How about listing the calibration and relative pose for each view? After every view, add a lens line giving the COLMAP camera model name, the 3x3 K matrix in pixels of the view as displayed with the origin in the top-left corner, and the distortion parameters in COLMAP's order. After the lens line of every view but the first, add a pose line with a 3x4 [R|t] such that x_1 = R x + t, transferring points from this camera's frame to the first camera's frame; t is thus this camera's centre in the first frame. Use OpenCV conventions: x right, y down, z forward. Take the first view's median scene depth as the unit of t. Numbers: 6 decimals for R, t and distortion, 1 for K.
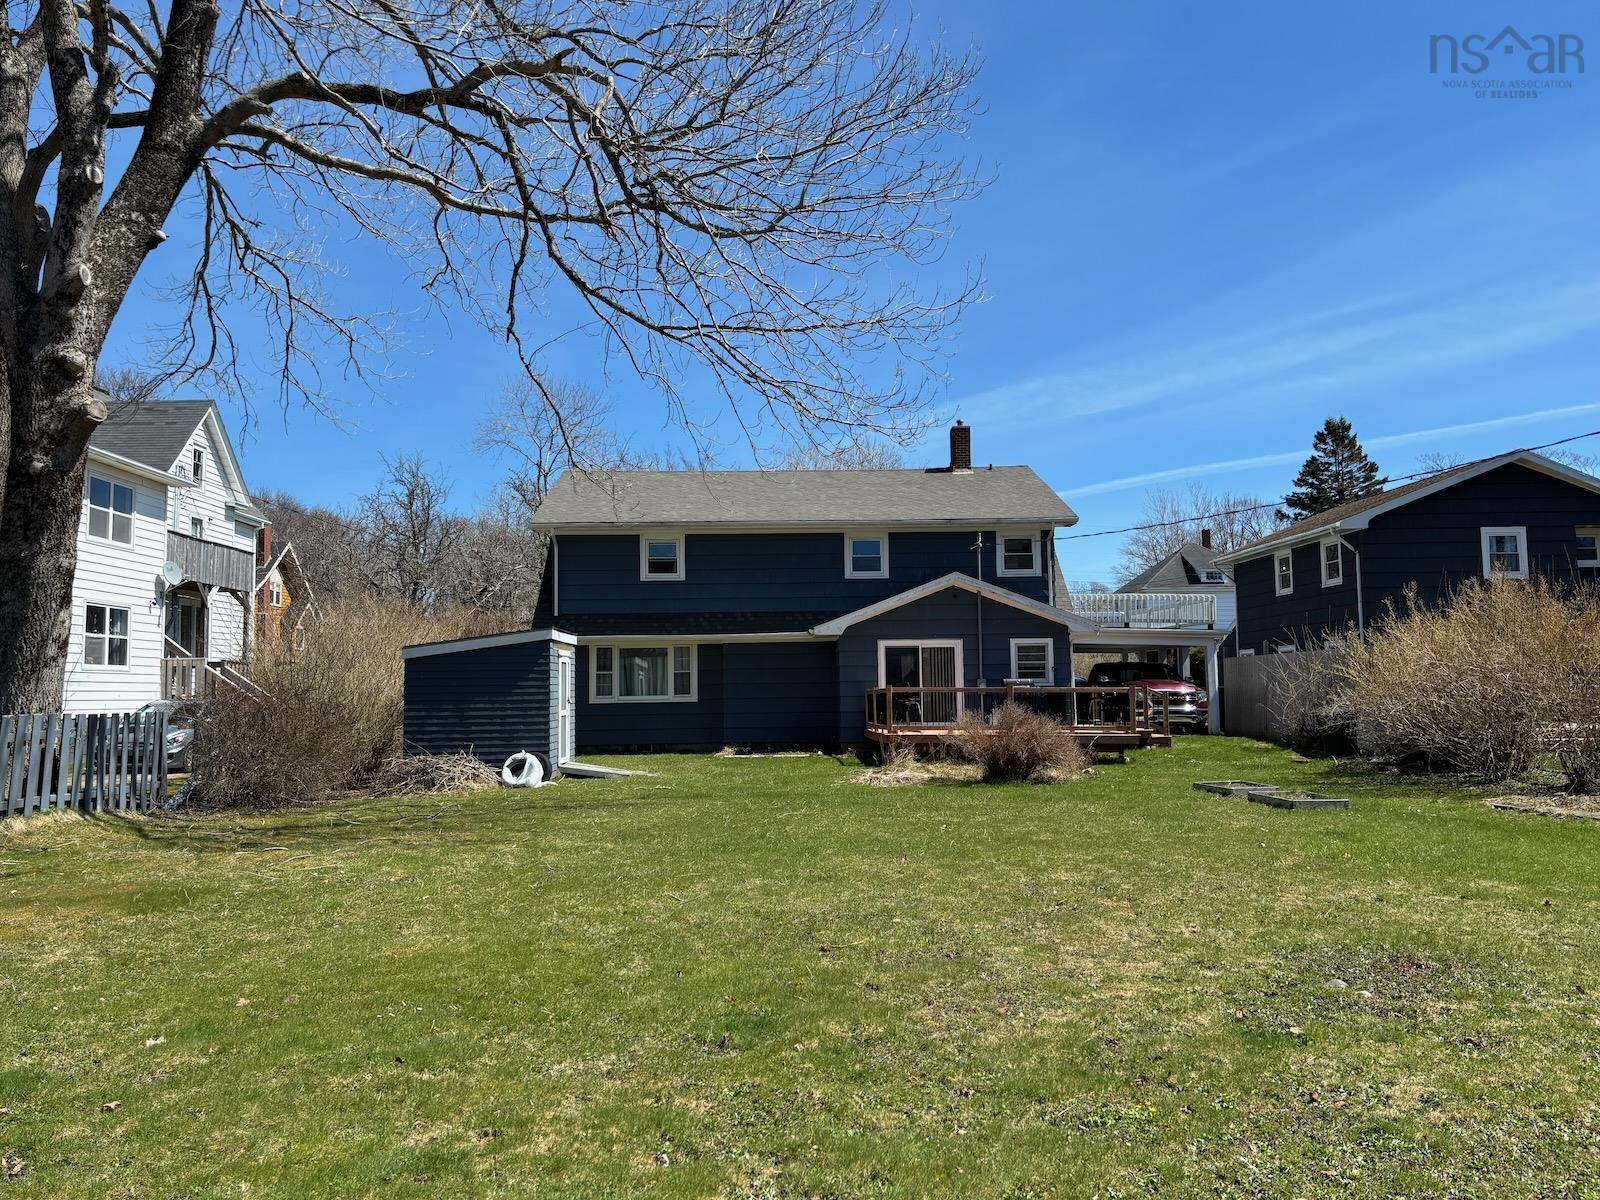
lens RADIAL K [[1207.4, 0, 800.0], [0, 1207.4, 600.0], [0, 0, 1]] dist [0.022157, -0.038488]
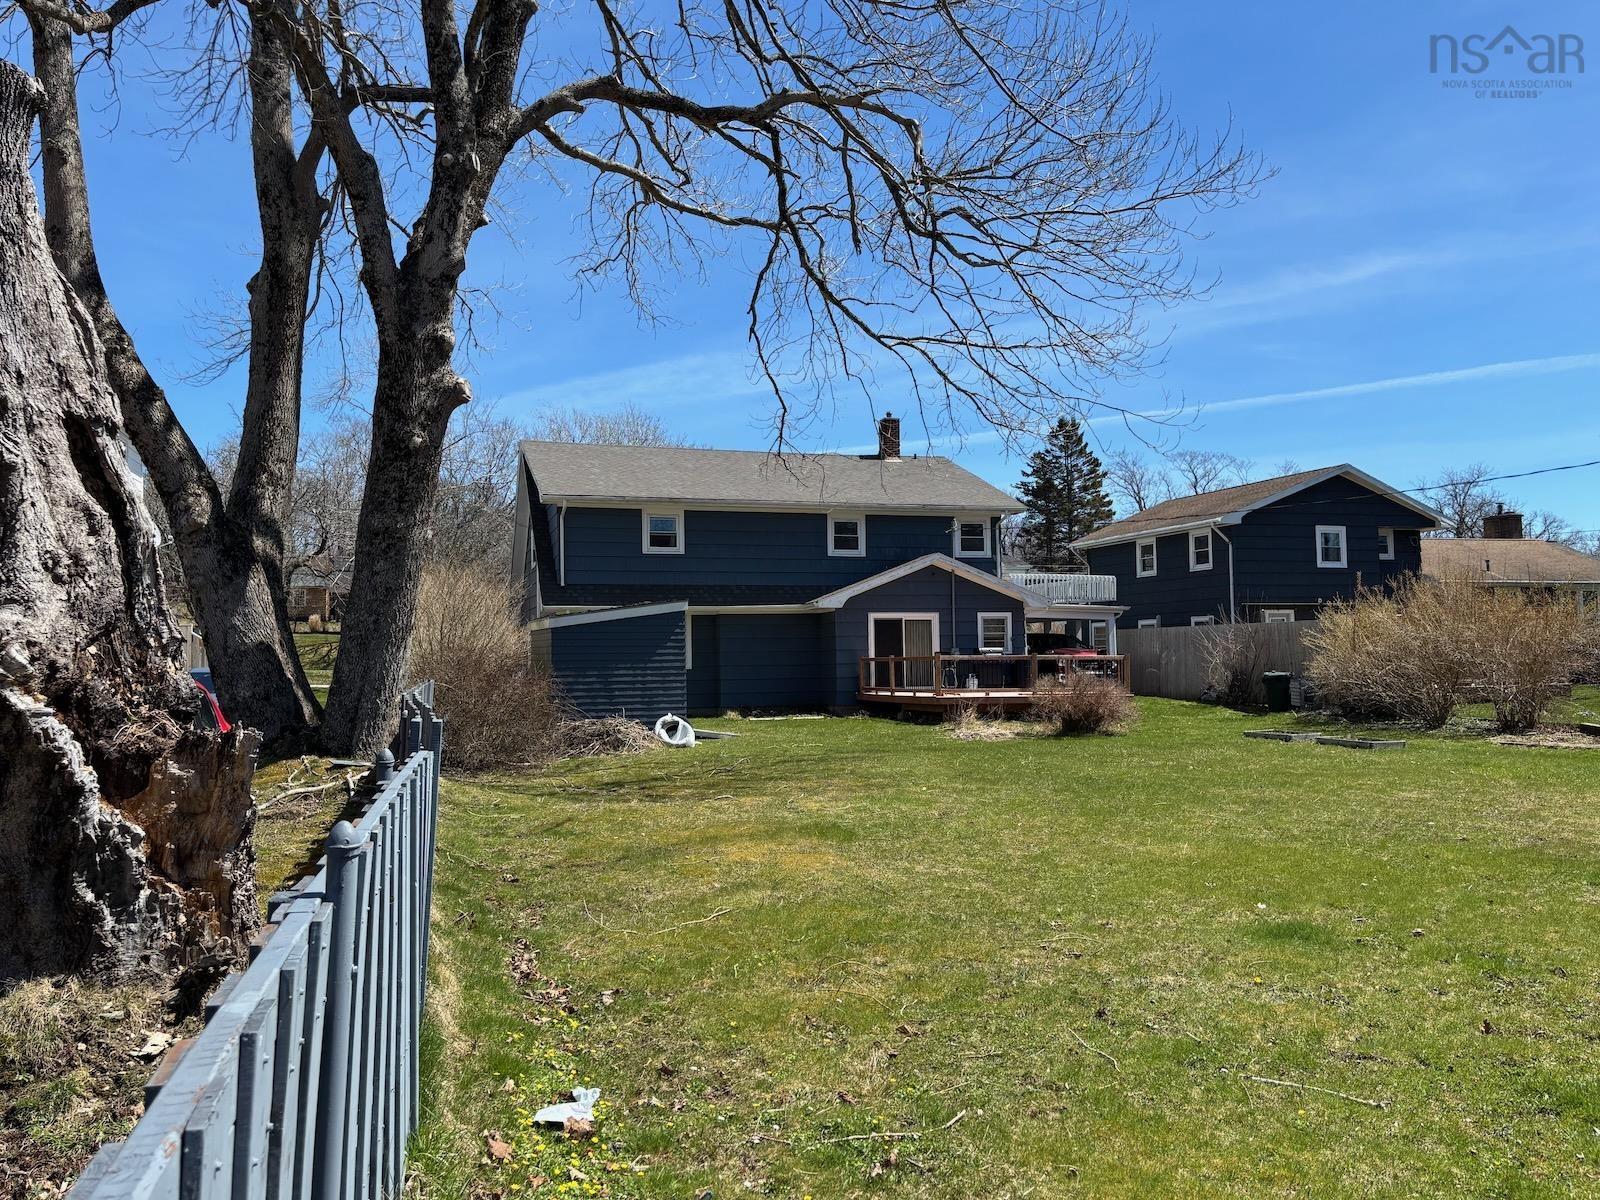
lens RADIAL K [[1207.7, 0, 753.0], [0, 1207.7, 601.4], [0, 0, 1]] dist [0.008060, -0.001339]
pose [[0.965395, 0.012117, 0.260512, -0.325492], [-0.019288, 0.999502, 0.024988, -0.002617], [-0.260079, -0.029148, 0.965147, -0.039980]]
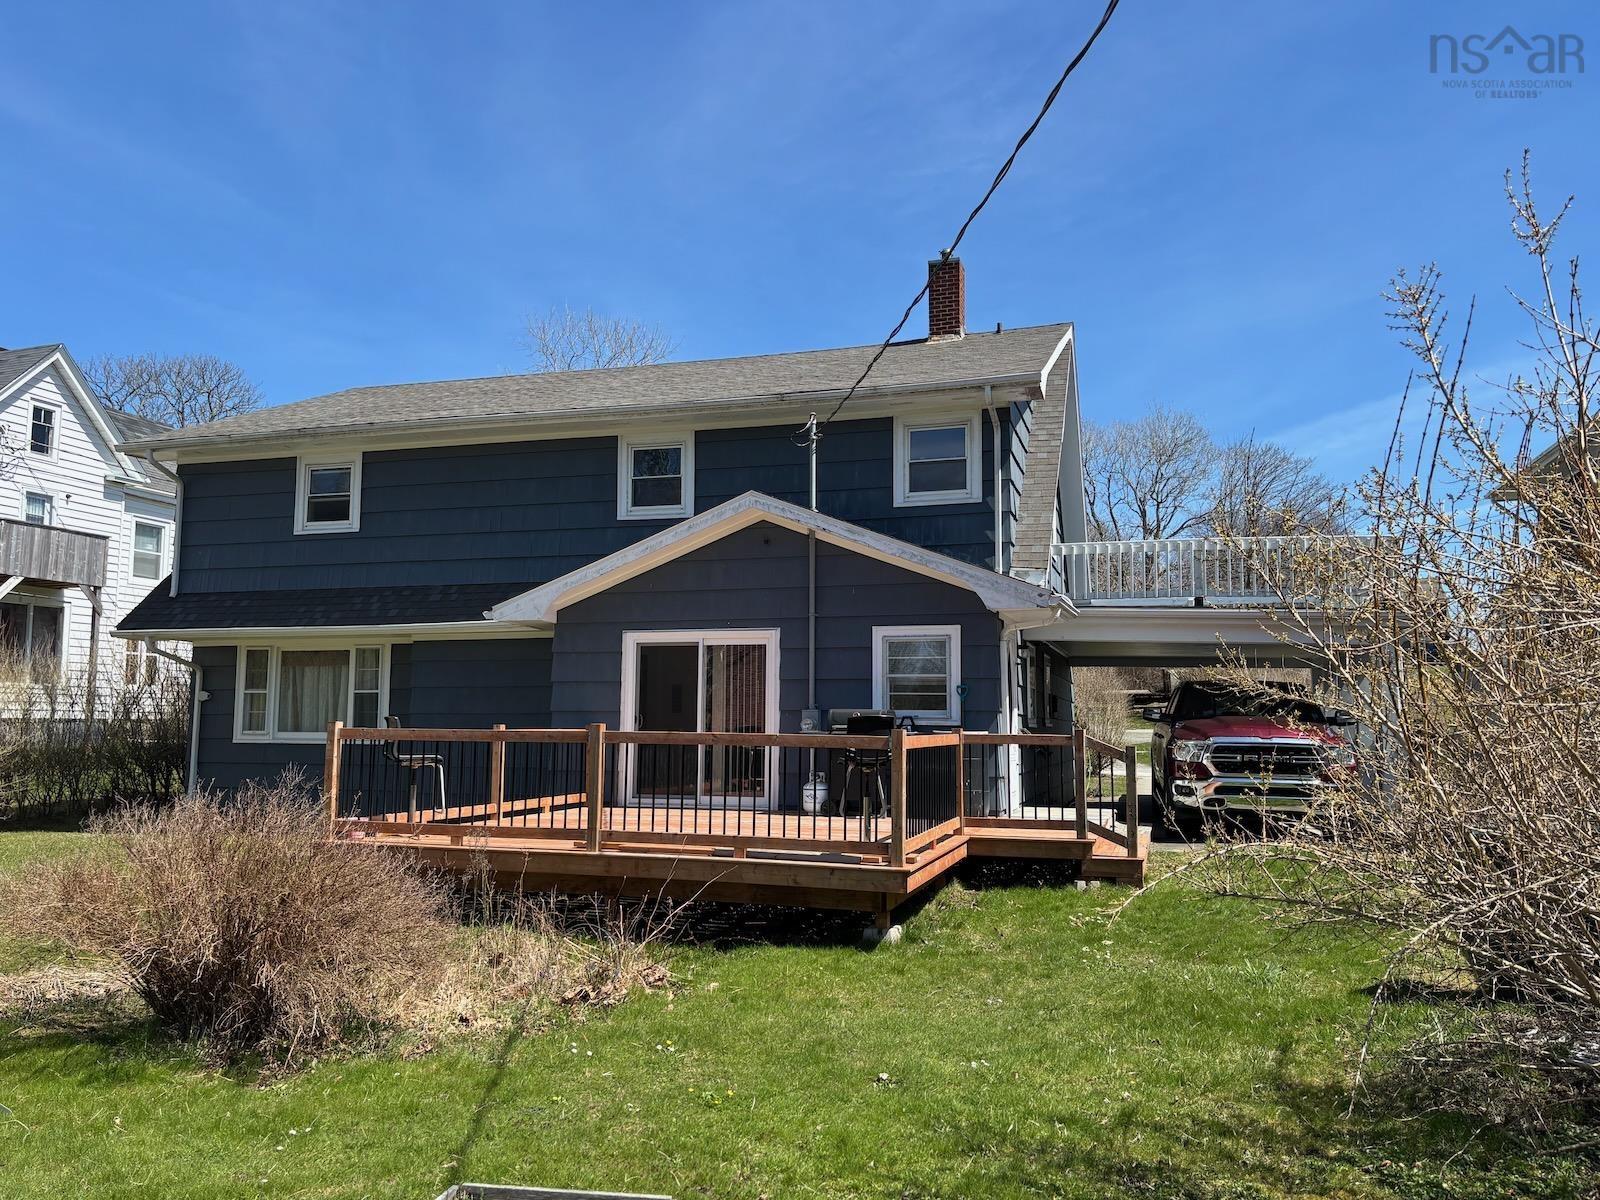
lens RADIAL K [[1220.5, 0, 800.0], [0, 1220.5, 600.0], [0, 0, 1]] dist [0.101765, -0.127454]
pose [[0.948127, -0.014863, -0.317543, 0.300269], [0.007362, 0.999665, -0.024808, 0.033325], [0.317805, 0.021184, 0.947919, 0.531535]]
